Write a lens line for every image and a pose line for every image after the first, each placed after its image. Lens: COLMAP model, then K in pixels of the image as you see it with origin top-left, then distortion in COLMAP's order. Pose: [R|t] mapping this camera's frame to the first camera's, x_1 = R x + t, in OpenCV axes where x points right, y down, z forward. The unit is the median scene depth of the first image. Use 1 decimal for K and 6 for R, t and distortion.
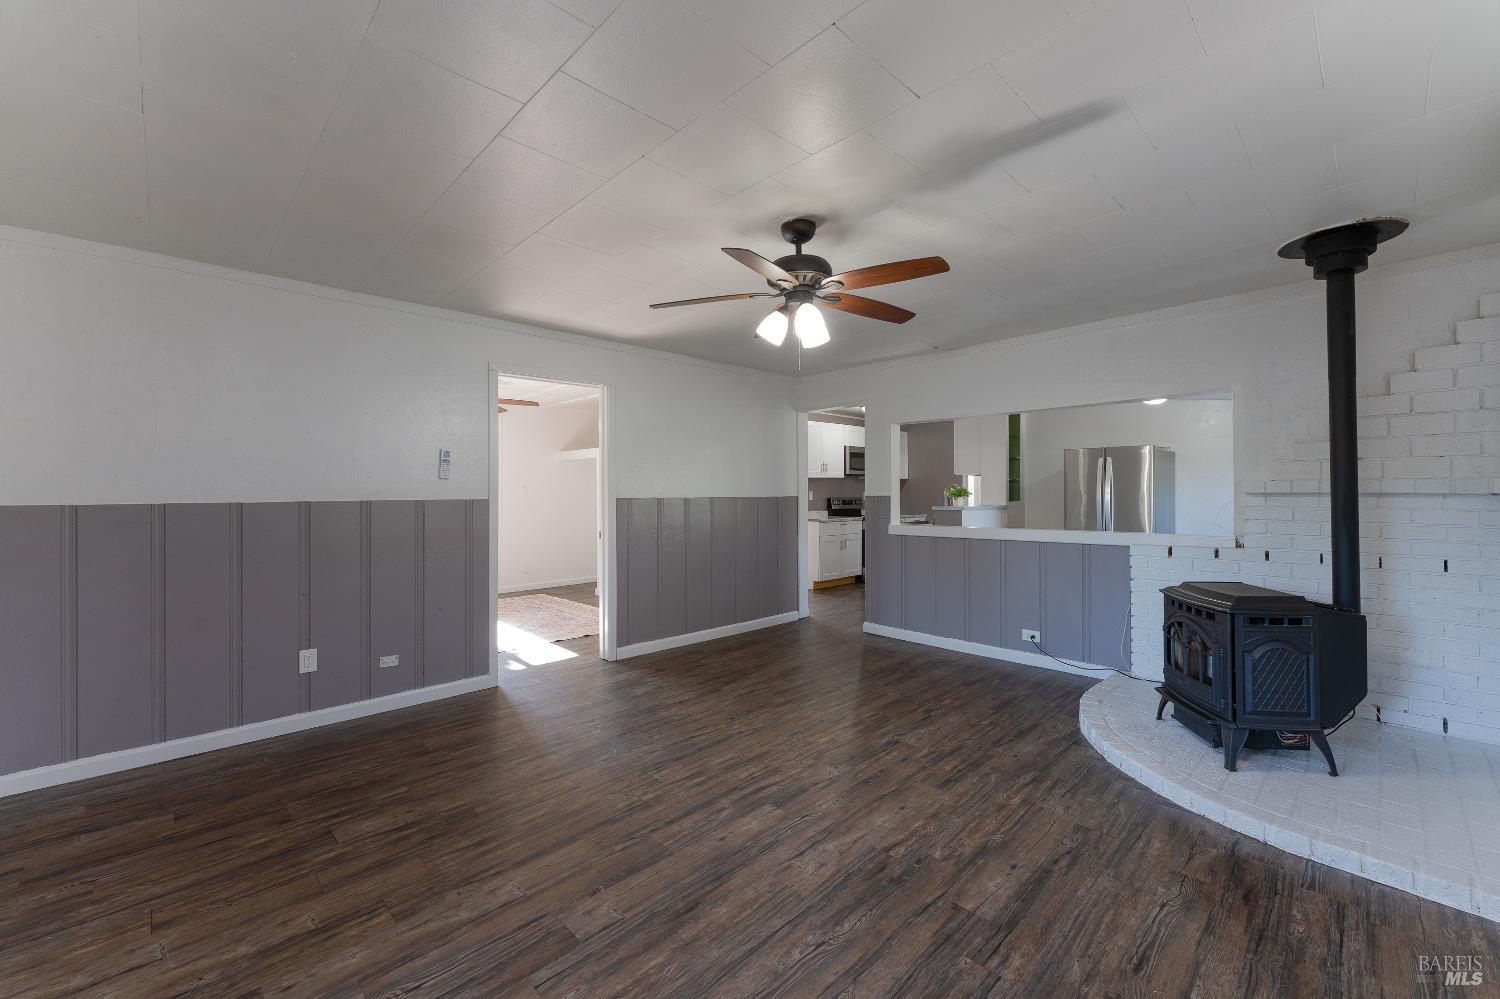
lens RADIAL K [[606.5, 0, 759.3], [0, 606.5, 498.8], [0, 0, 1]] dist [0.003176, -0.000820]
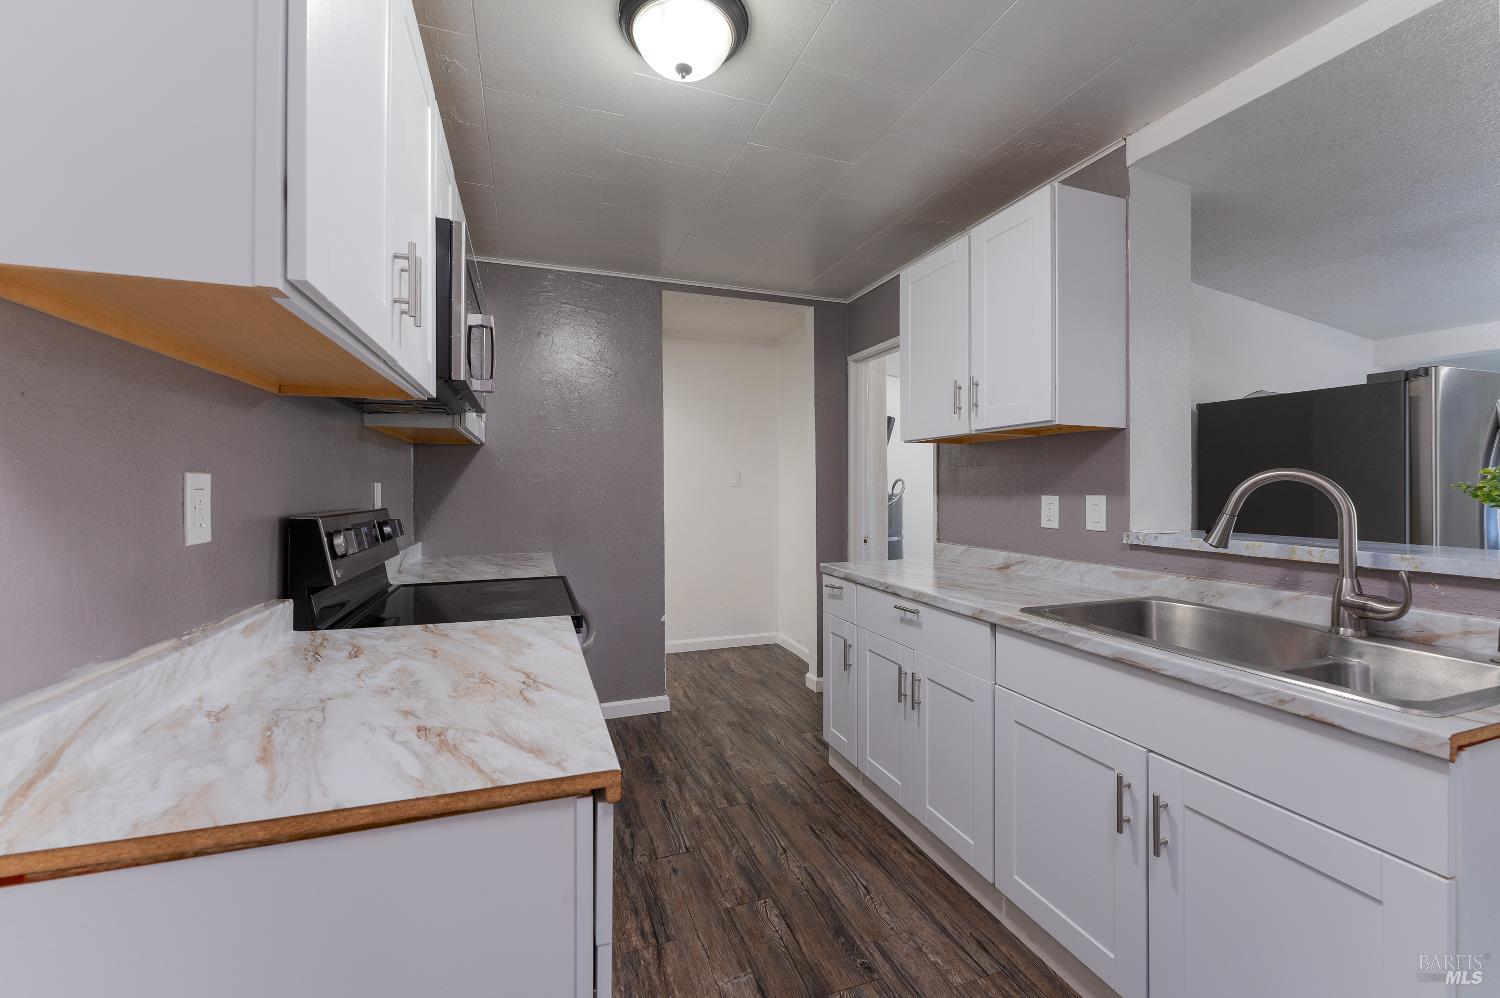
lens RADIAL K [[605.6, 0, 742.1], [0, 605.6, 491.0], [0, 0, 1]] dist [-0.002667, -0.000182]
pose [[0.420814, 0.000783, 0.907147, 0.062990], [0.007197, 0.999965, -0.004202, -0.022774], [-0.907119, 0.008297, 0.420793, 2.678838]]
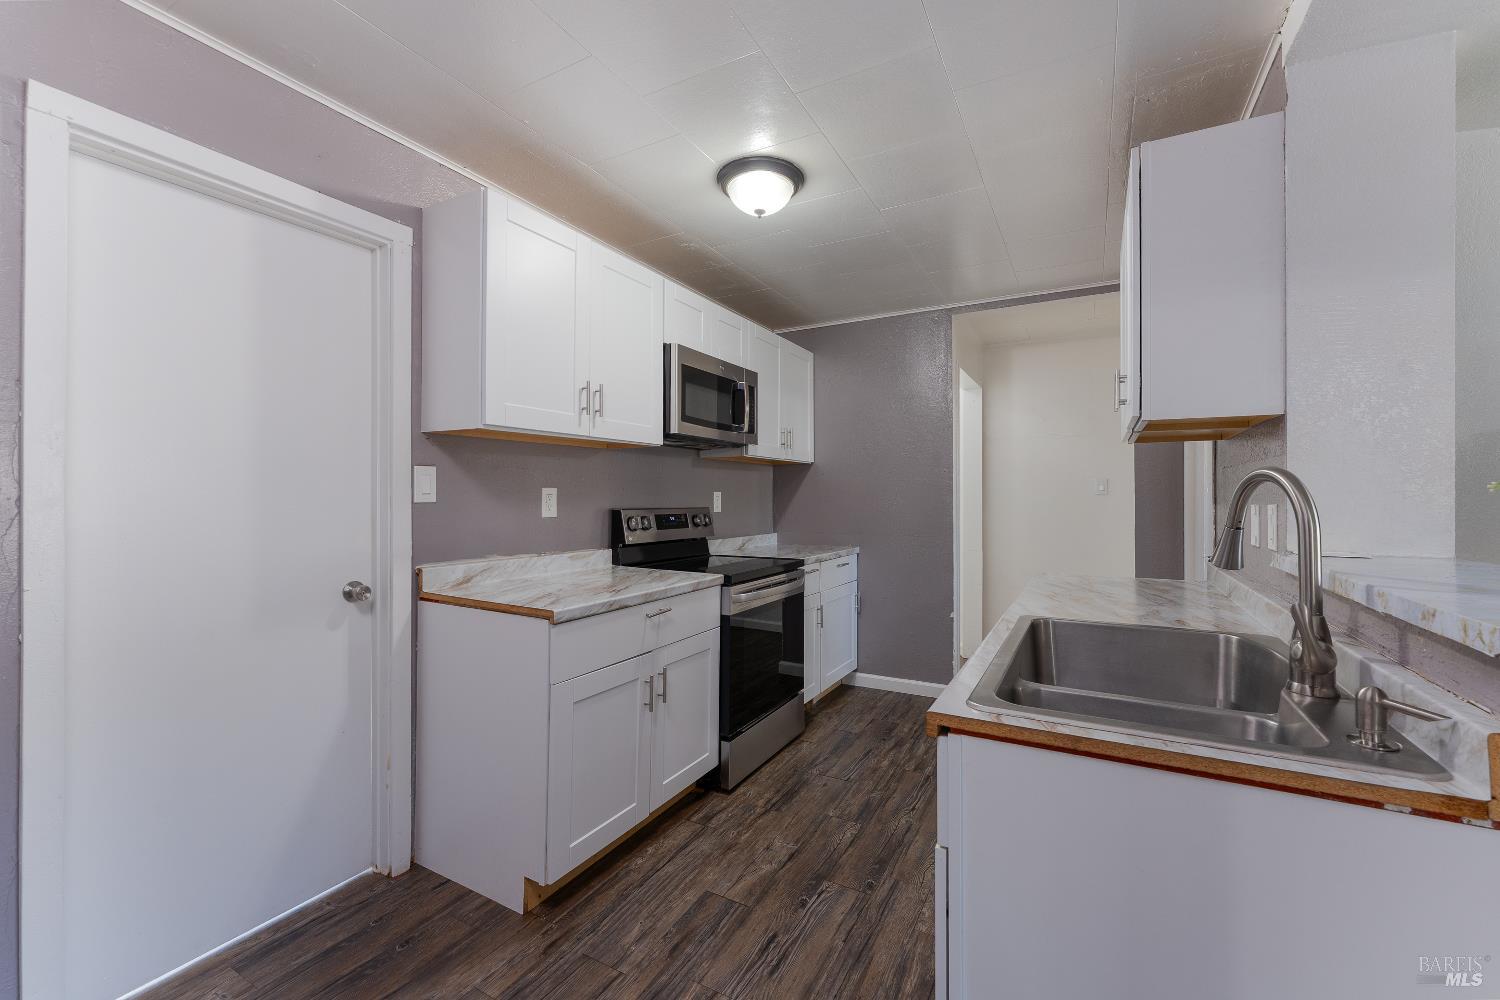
lens RADIAL K [[606.5, 0, 745.7], [0, 606.5, 493.1], [0, 0, 1]] dist [0.003176, -0.000820]
pose [[0.961513, 0.008738, 0.274622, 0.299525], [-0.003968, 0.999832, -0.017920, -0.014635], [-0.274733, 0.016140, 0.961385, 2.165764]]
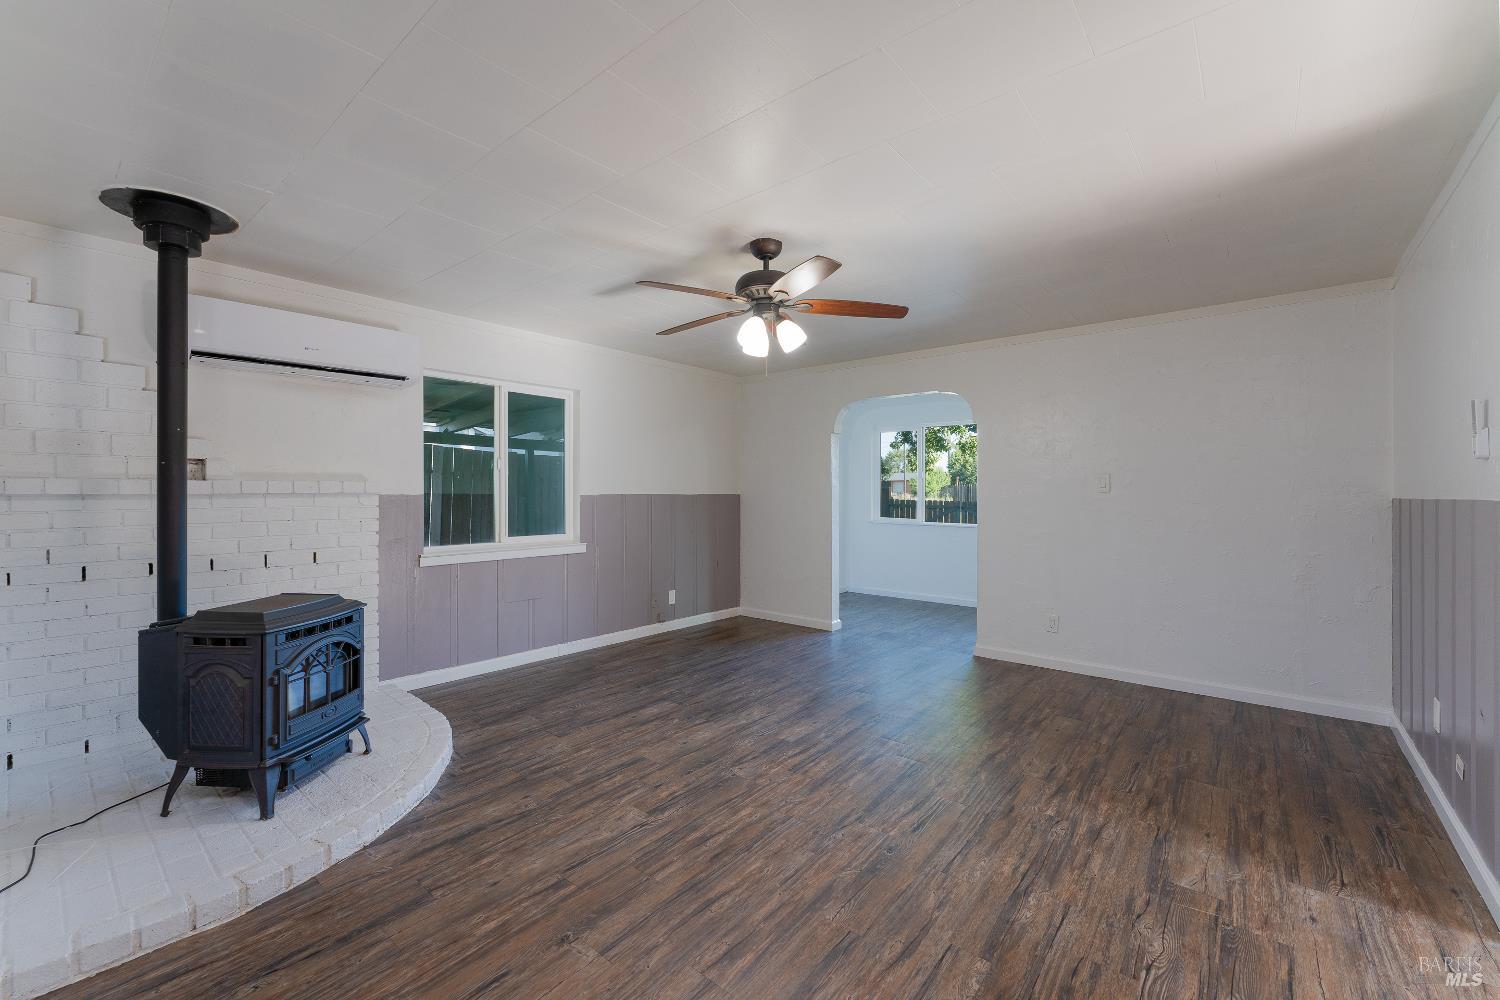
lens RADIAL K [[606.5, 0, 741.8], [0, 606.5, 494.3], [0, 0, 1]] dist [0.003176, -0.000820]
pose [[-0.995860, 0.004892, -0.090772, 0.207389], [0.004106, 0.999953, 0.008836, -0.014286], [0.090811, 0.008427, -0.995833, 2.037817]]
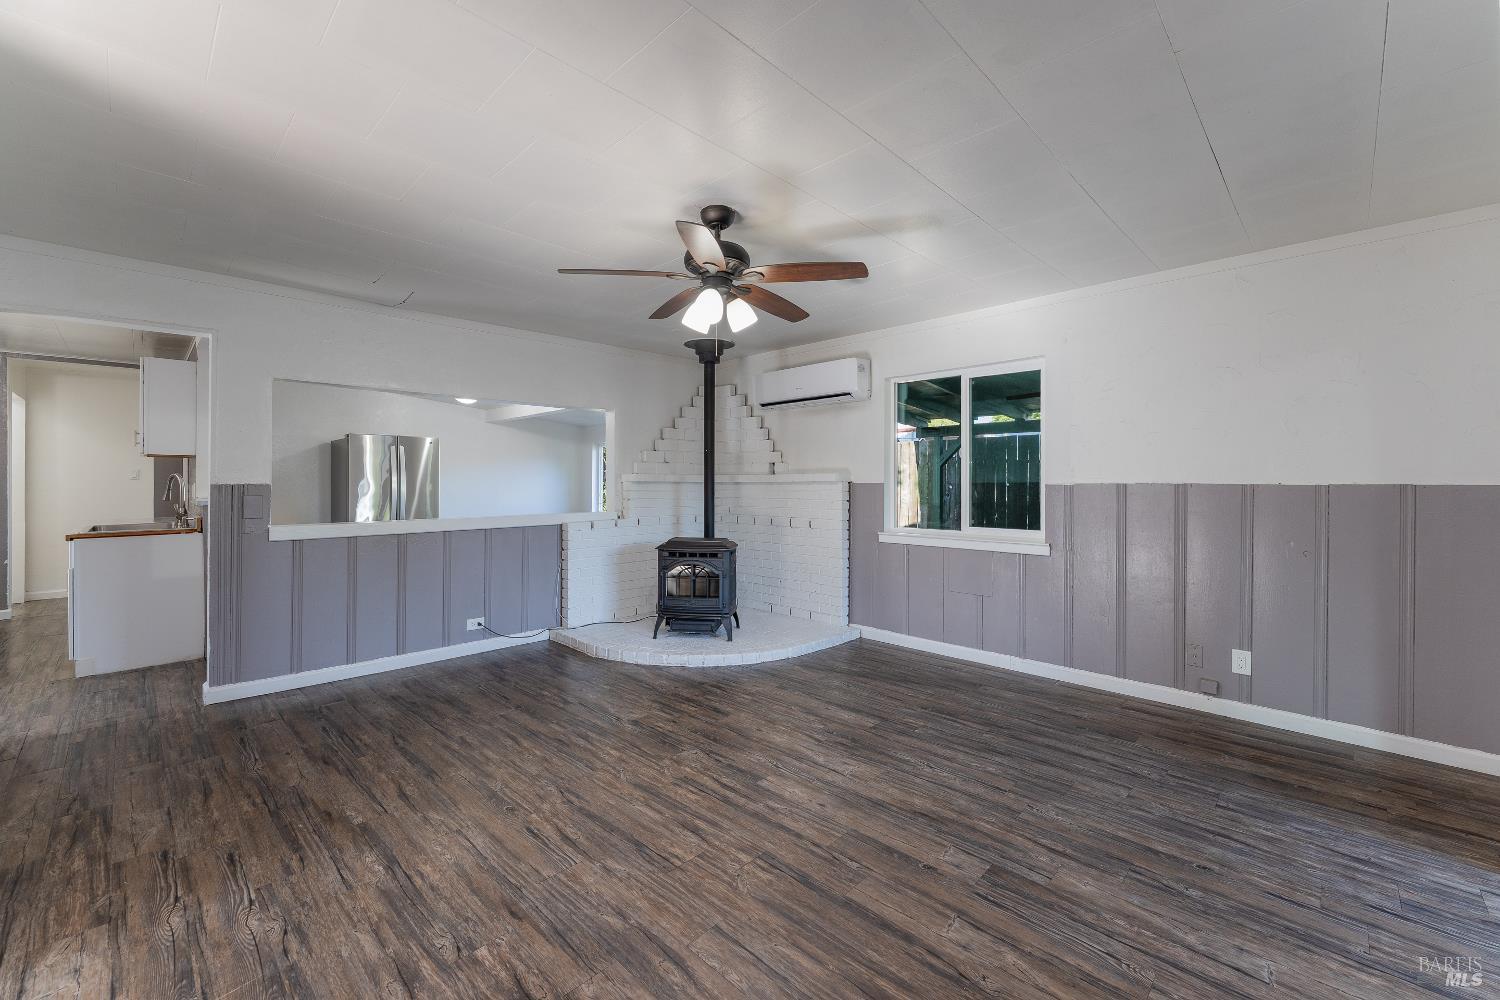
lens RADIAL K [[606.5, 0, 743.1], [0, 606.5, 484.2], [0, 0, 1]] dist [0.003176, -0.000820]
pose [[-0.017289, 0.002566, 0.999847, -0.922470], [0.005900, 0.999980, -0.002464, 0.002405], [-0.999833, 0.005856, -0.017303, 0.950711]]
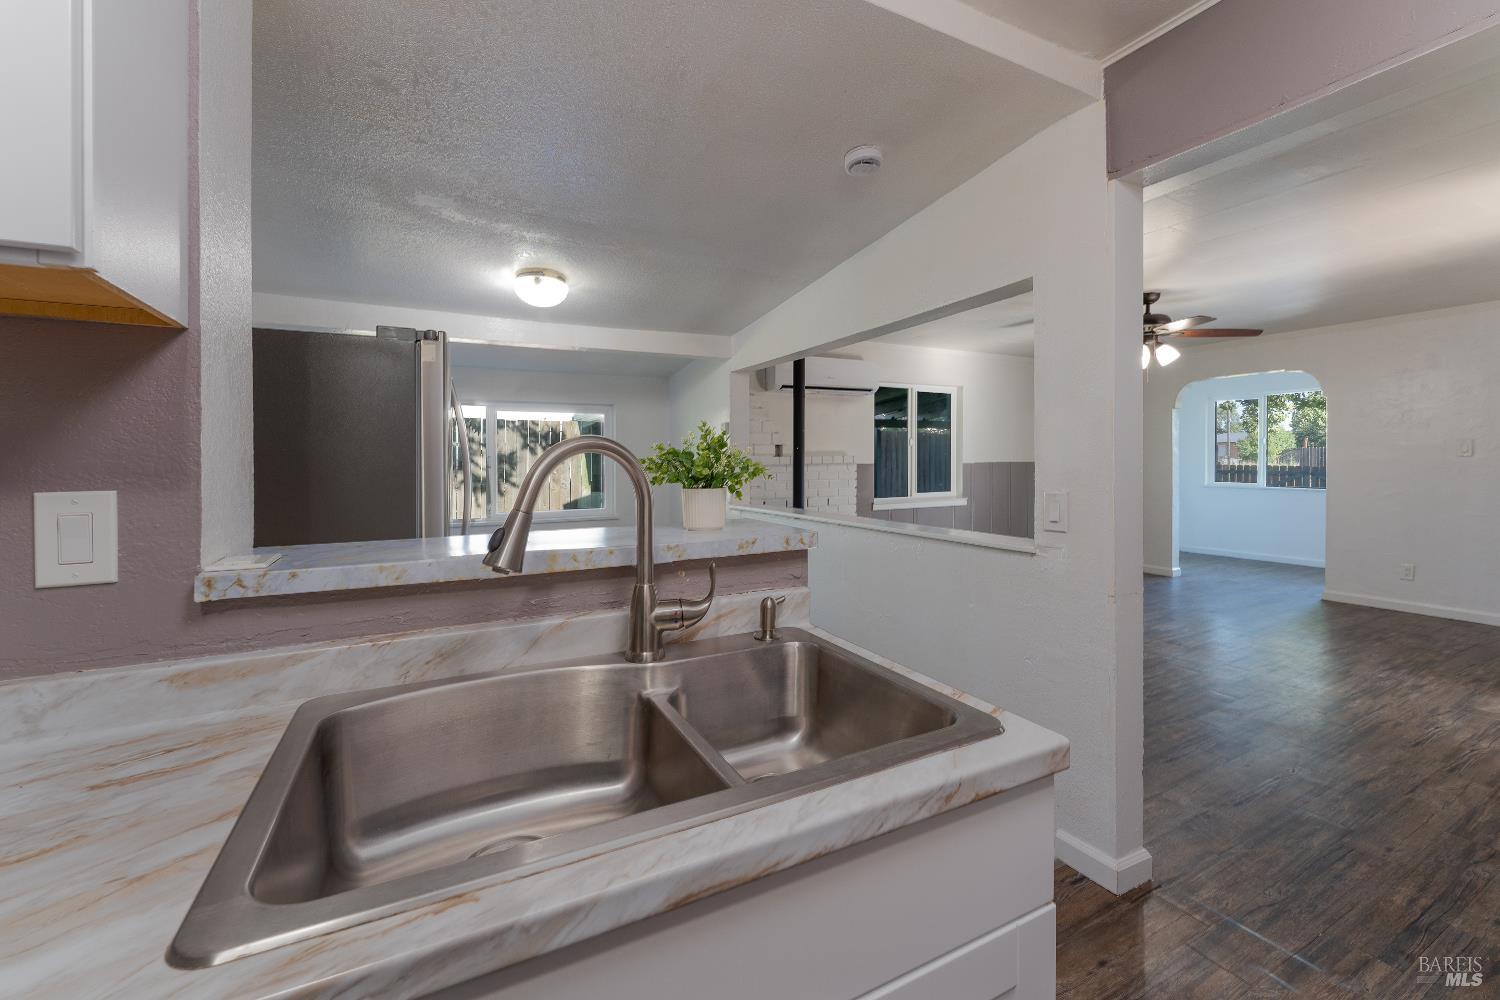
lens RADIAL K [[606.5, 0, 792.3], [0, 606.5, 474.5], [0, 0, 1]] dist [0.003176, -0.000820]
pose [[-0.963933, 0.009314, 0.265981, 0.546225], [0.016615, 0.999544, 0.025211, -0.025289], [-0.265624, 0.028721, -0.963649, 2.778268]]
